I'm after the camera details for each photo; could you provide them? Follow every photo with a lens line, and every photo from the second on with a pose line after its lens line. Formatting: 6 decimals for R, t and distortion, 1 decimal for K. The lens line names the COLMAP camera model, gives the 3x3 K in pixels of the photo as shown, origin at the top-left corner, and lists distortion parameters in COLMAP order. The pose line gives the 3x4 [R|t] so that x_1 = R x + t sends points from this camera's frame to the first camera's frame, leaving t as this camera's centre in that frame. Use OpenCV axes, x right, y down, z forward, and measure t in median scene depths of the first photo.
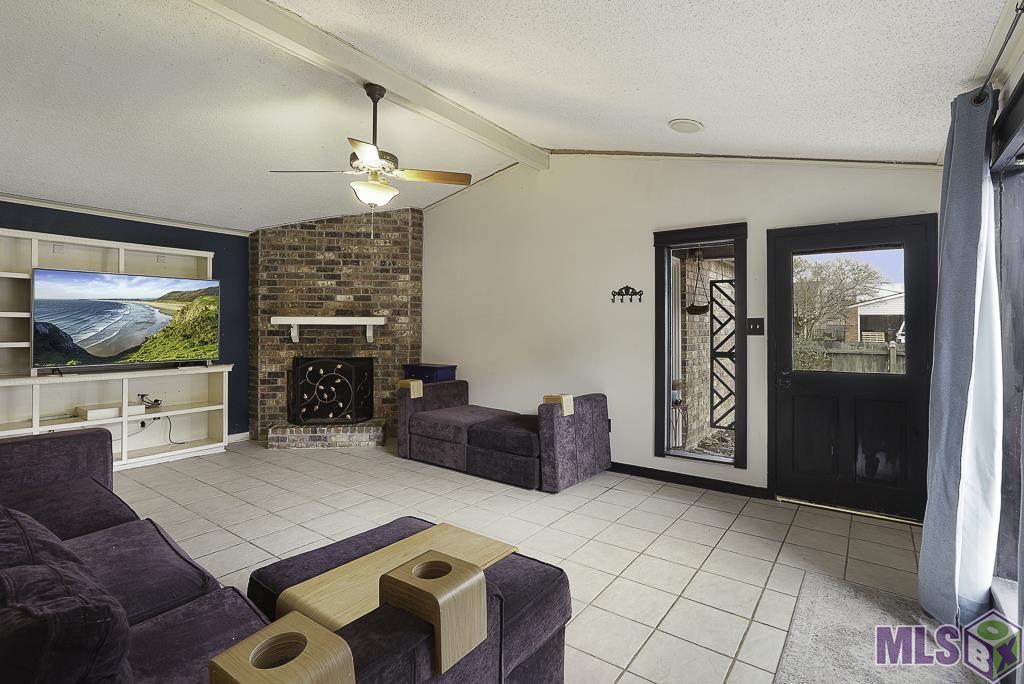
lens RADIAL K [[486.3, 0, 531.2], [0, 486.3, 325.6], [0, 0, 1]] dist [-0.022494, 0.017972]
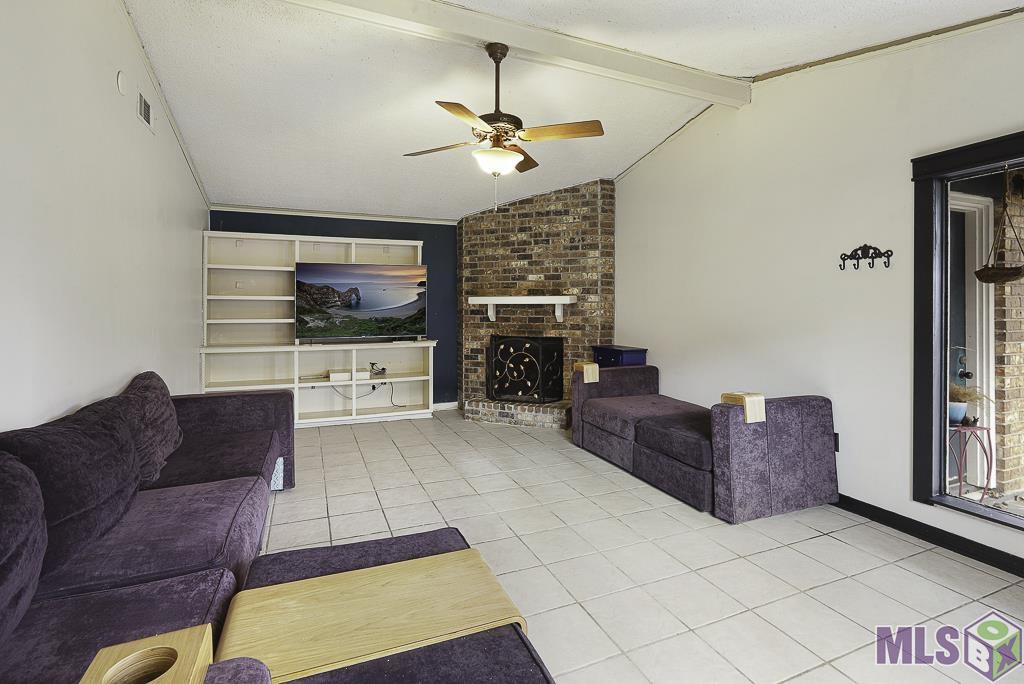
lens RADIAL K [[486.3, 0, 504.5], [0, 486.3, 309.6], [0, 0, 1]] dist [-0.022494, 0.017972]
pose [[0.853163, -0.001559, -0.521642, 0.116211], [0.005972, 0.999959, 0.006779, 0.003014], [0.521611, -0.008899, 0.853137, 0.142427]]
